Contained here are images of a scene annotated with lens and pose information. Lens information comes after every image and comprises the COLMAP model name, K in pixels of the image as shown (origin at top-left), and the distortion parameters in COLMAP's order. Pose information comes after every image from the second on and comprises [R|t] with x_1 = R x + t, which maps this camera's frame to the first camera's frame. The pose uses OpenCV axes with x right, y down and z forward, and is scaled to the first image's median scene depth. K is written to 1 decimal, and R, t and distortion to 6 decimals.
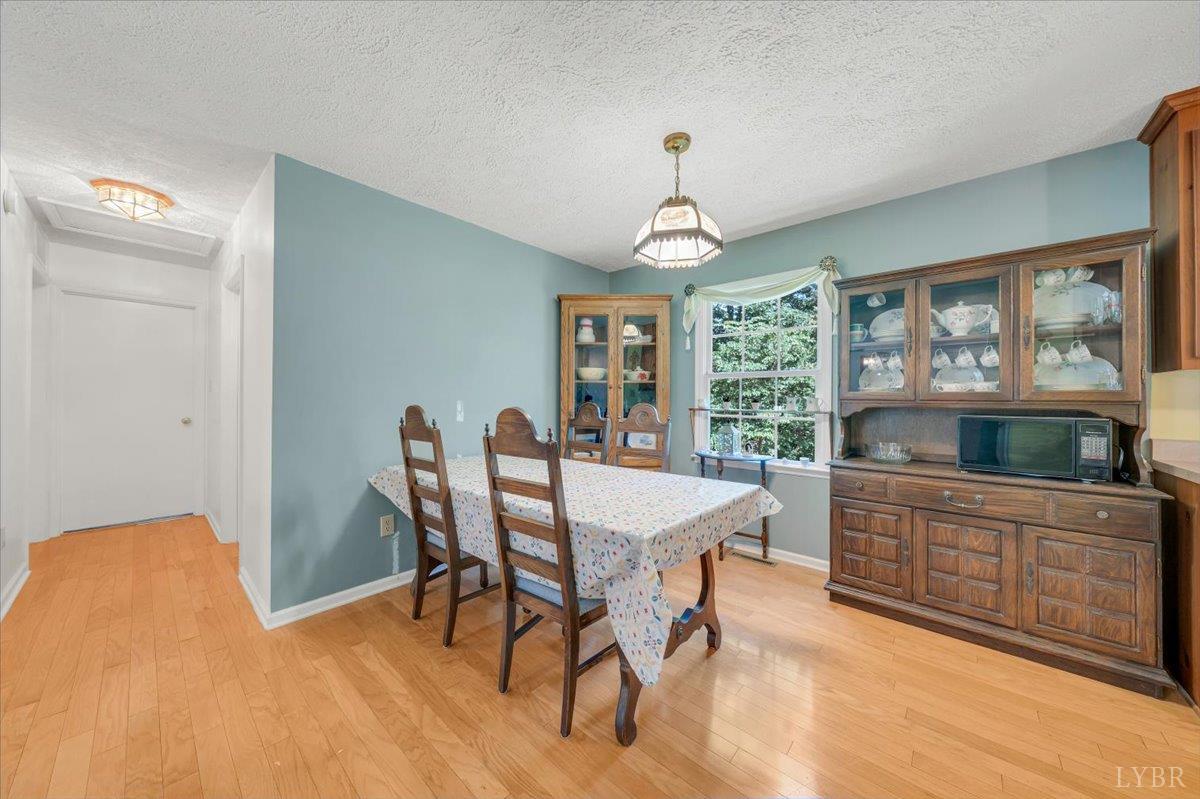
lens RADIAL K [[409.5, 0, 595.6], [0, 409.5, 398.0], [0, 0, 1]] dist [-0.004721, -0.000226]
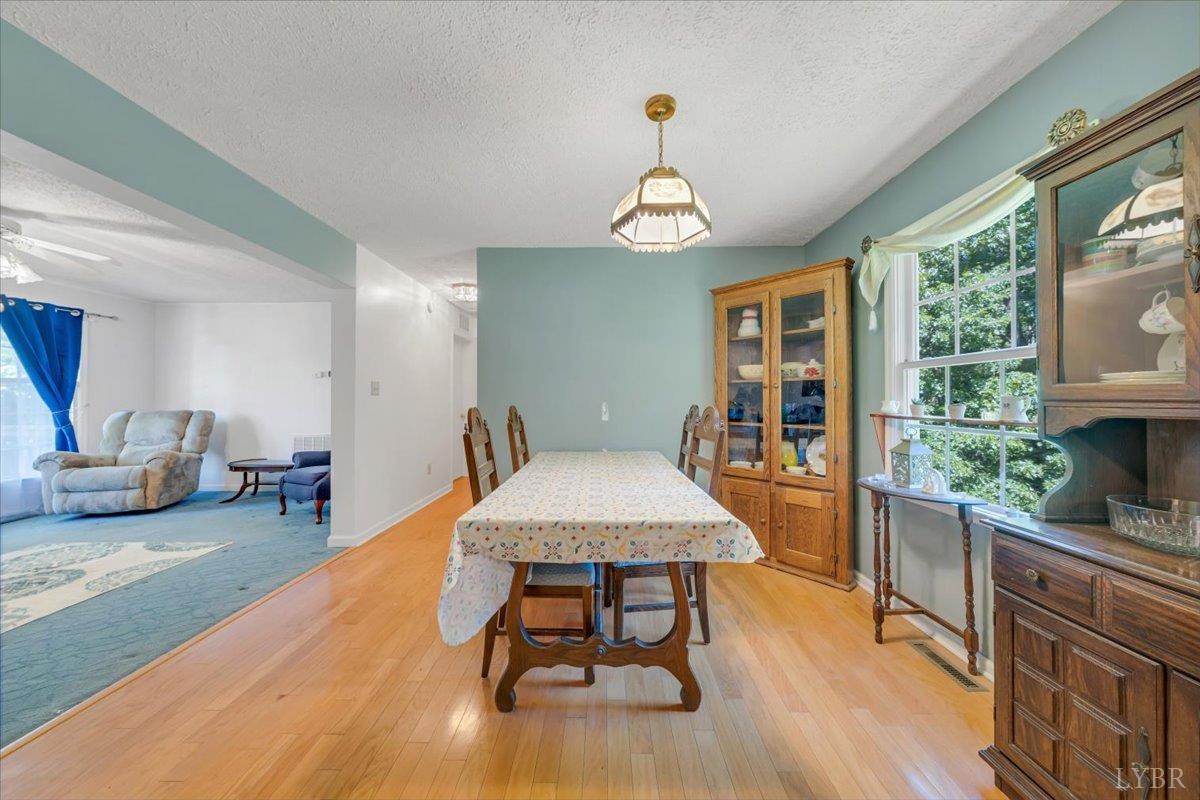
lens RADIAL K [[409.5, 0, 600.6], [0, 409.5, 397.4], [0, 0, 1]] dist [-0.004721, -0.000226]
pose [[0.653230, -0.010065, -0.757093, 0.590450], [0.002339, 0.999934, -0.011276, 0.005416], [0.757156, 0.005595, 0.653210, 0.255555]]
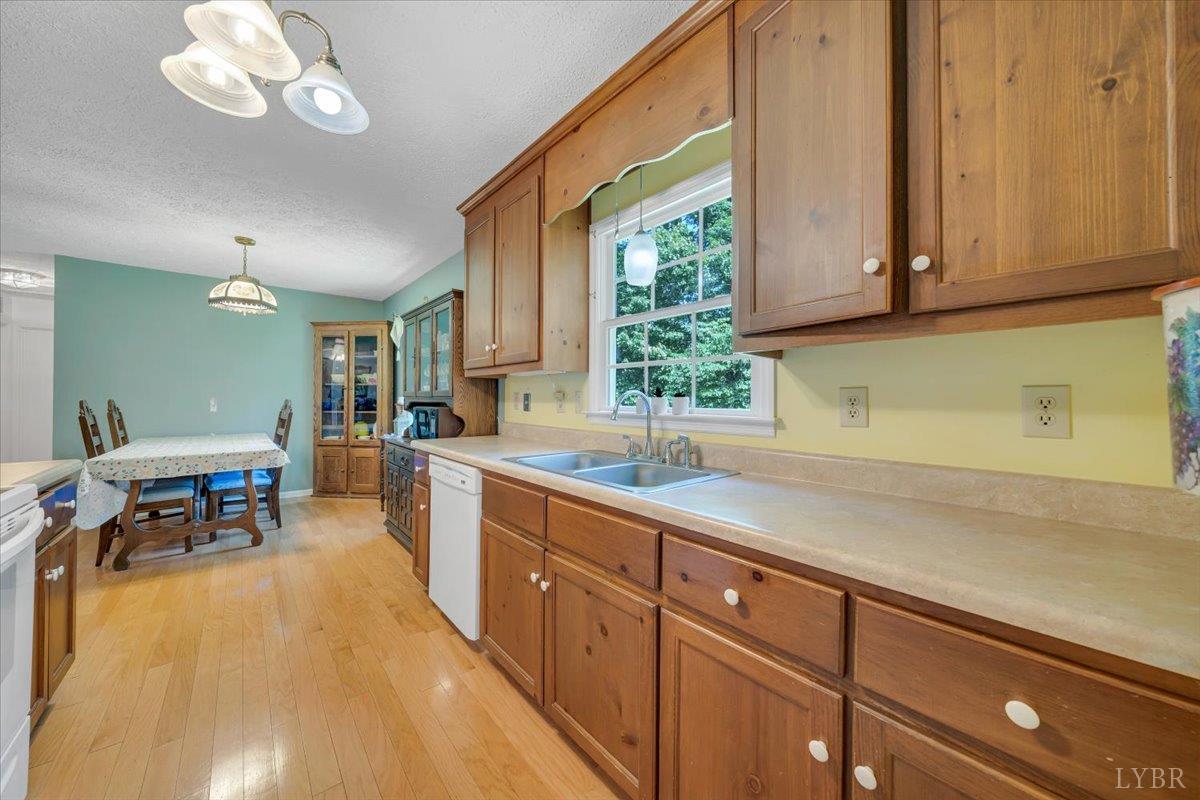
lens RADIAL K [[409.5, 0, 597.6], [0, 409.5, 396.0], [0, 0, 1]] dist [-0.004721, -0.000226]
pose [[0.991504, -0.000937, -0.130074, 1.379017], [0.000034, 0.999976, -0.006949, 0.011629], [0.130077, 0.006886, 0.991480, -0.326424]]
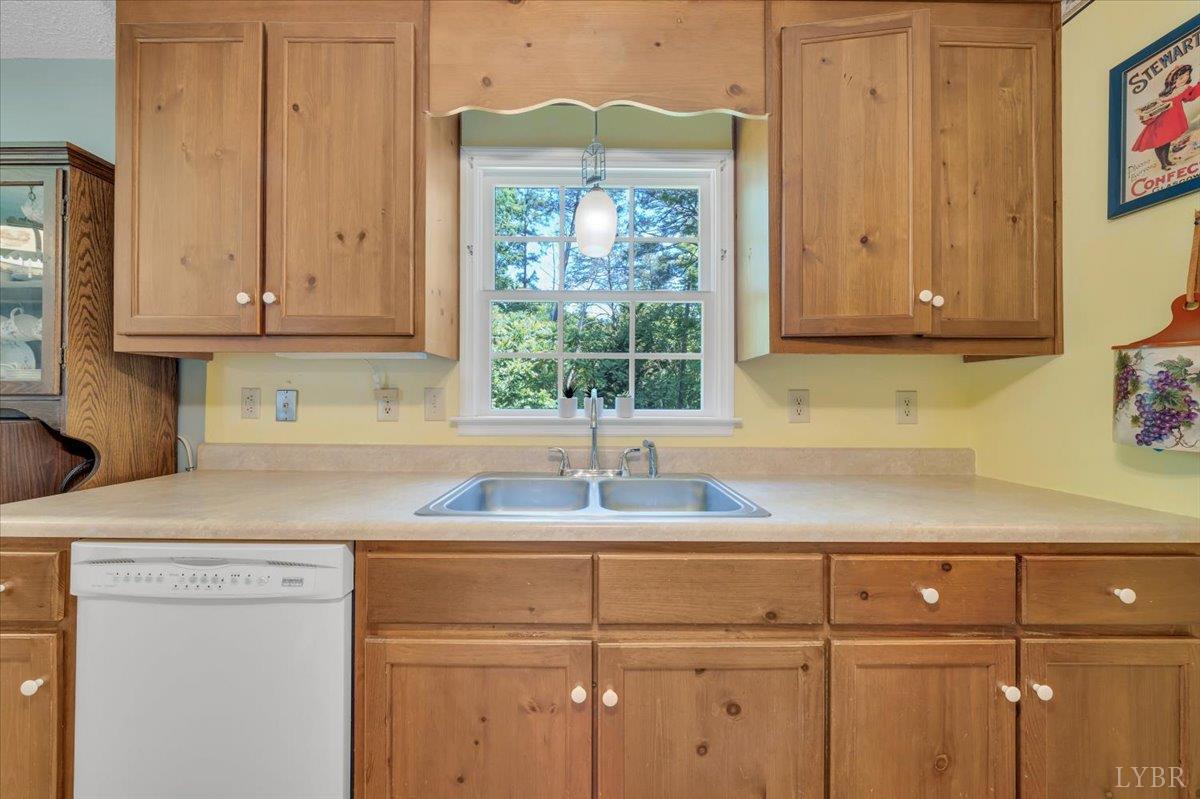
lens RADIAL K [[409.5, 0, 599.4], [0, 409.5, 395.4], [0, 0, 1]] dist [-0.004721, -0.000226]
pose [[0.748562, 0.001515, 0.663063, 1.026925], [-0.000065, 0.999998, -0.002212, 0.007411], [-0.663065, 0.001612, 0.748560, -0.063024]]
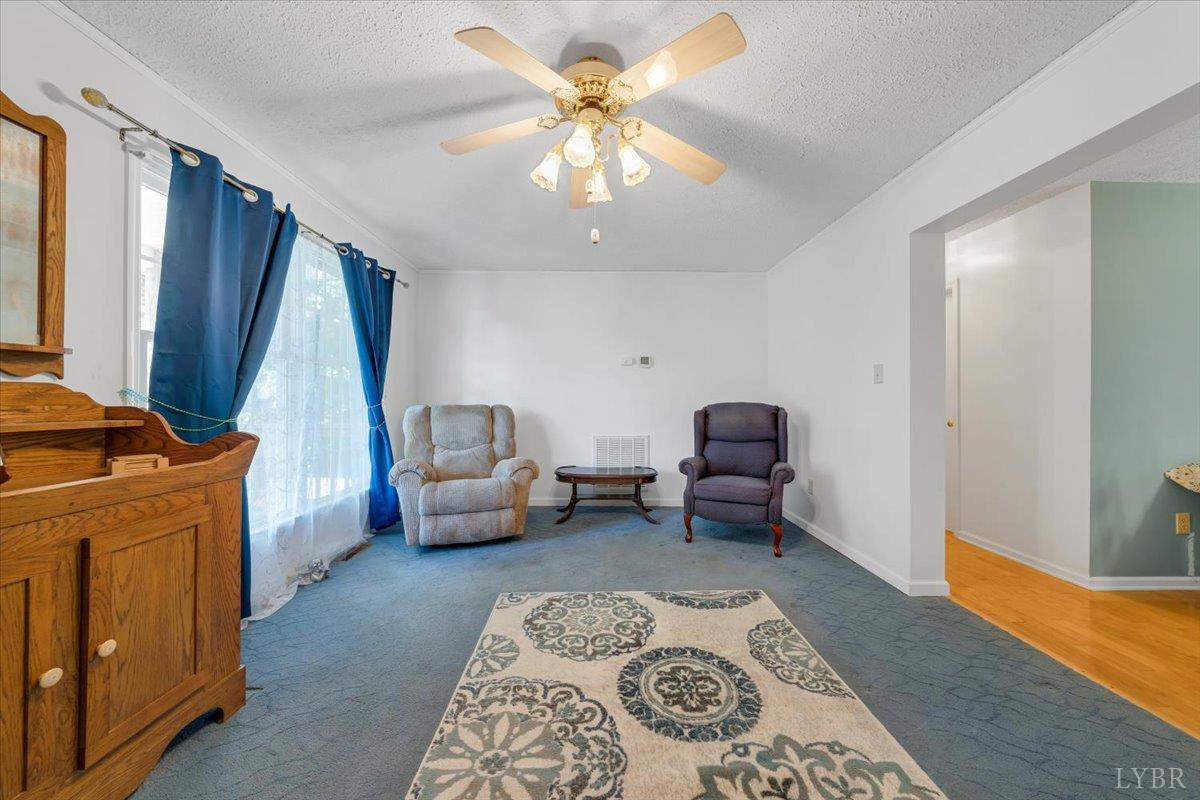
lens RADIAL K [[409.5, 0, 601.8], [0, 409.5, 395.4], [0, 0, 1]] dist [-0.004721, -0.000226]
pose [[0.675271, -0.003698, -0.737560, -0.784749], [-0.001554, 0.999978, -0.006437, 0.017936], [0.737568, 0.005493, 0.675250, -0.723414]]
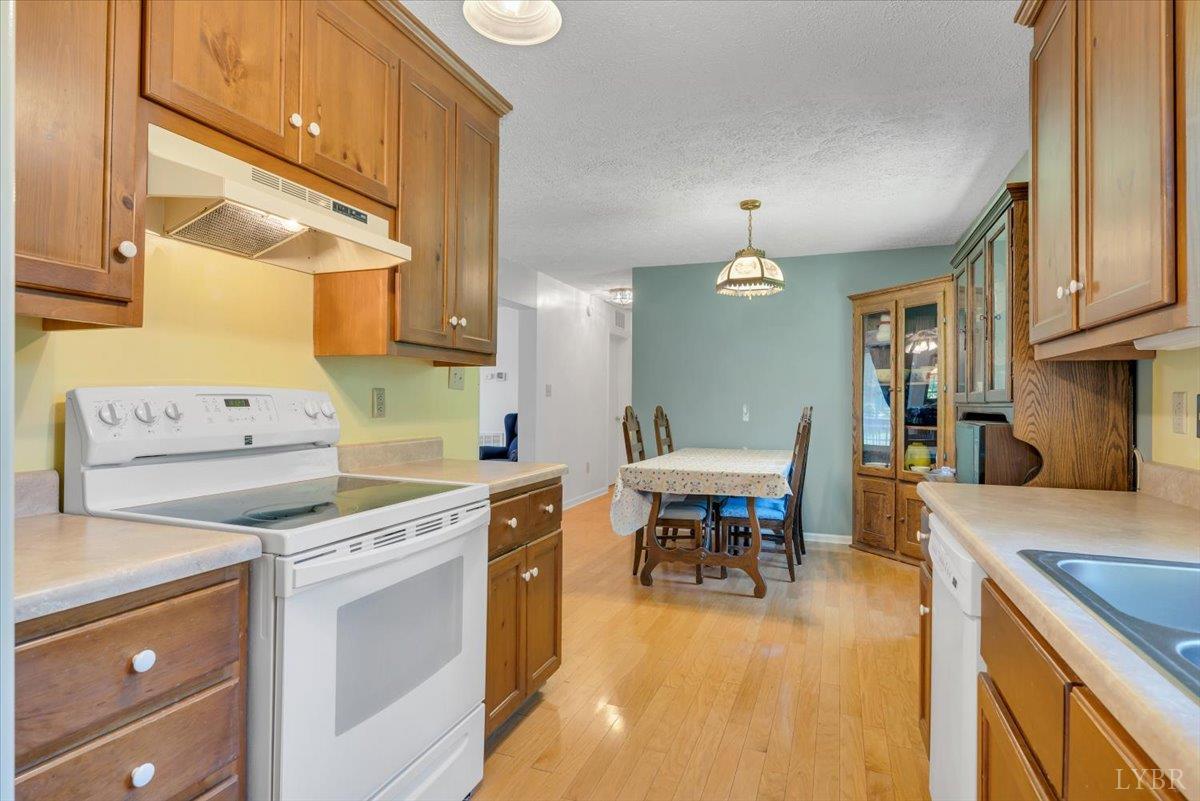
lens RADIAL K [[632.4, 0, 600.3], [0, 632.4, 394.7], [0, 0, 1]] dist [0.003167, 0.000412]
pose [[0.356783, -0.013116, -0.934095, 1.436662], [-0.005950, 0.999849, -0.016312, 0.012760], [0.934168, 0.011378, 0.356651, -0.111503]]
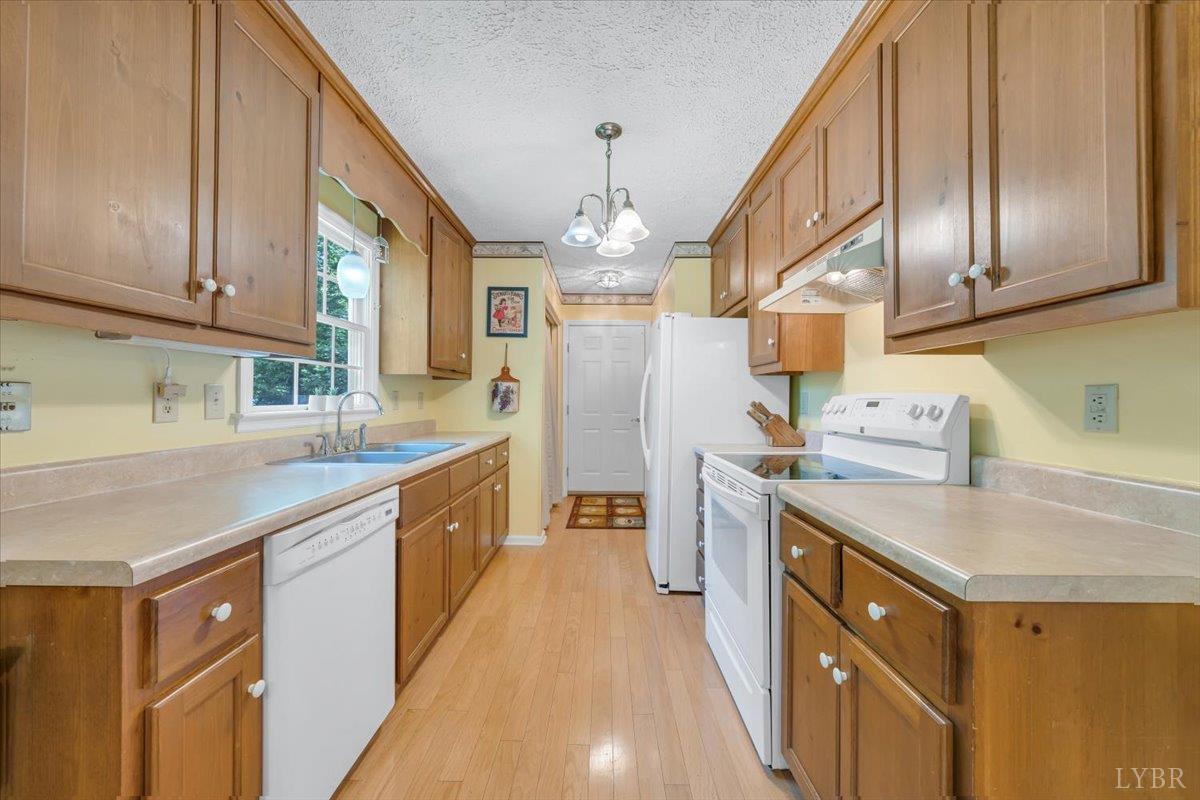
lens RADIAL K [[438.9, 0, 597.0], [0, 438.9, 396.1], [0, 0, 1]] dist [-0.005574, -0.000283]
pose [[-0.650624, -0.005815, 0.759378, 0.470925], [-0.011320, 0.999934, -0.002042, 0.006608], [-0.759316, -0.009925, -0.650647, 0.500891]]
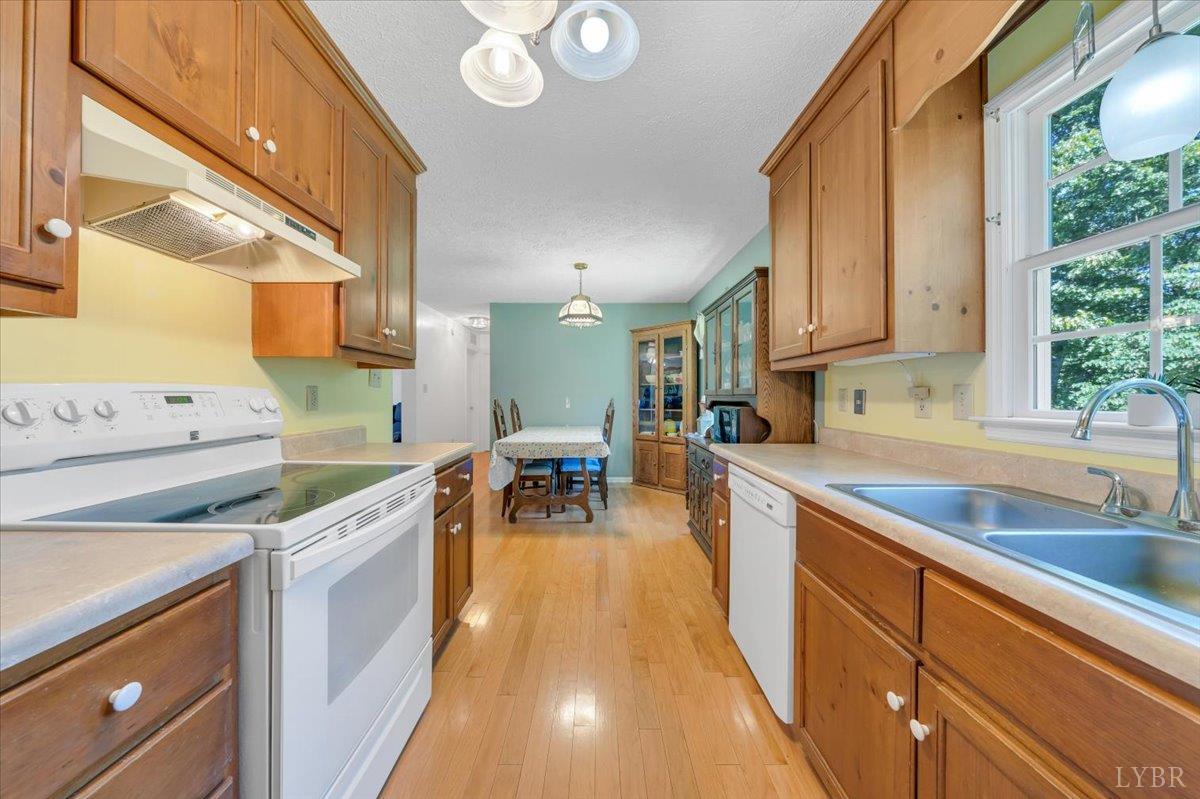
lens RADIAL K [[409.5, 0, 598.9], [0, 409.5, 395.8], [0, 0, 1]] dist [-0.004721, -0.000226]
pose [[0.665889, -0.005298, -0.746032, 1.311090], [0.002379, 0.999985, -0.004978, 0.011781], [0.746047, 0.001540, 0.665891, -0.183911]]
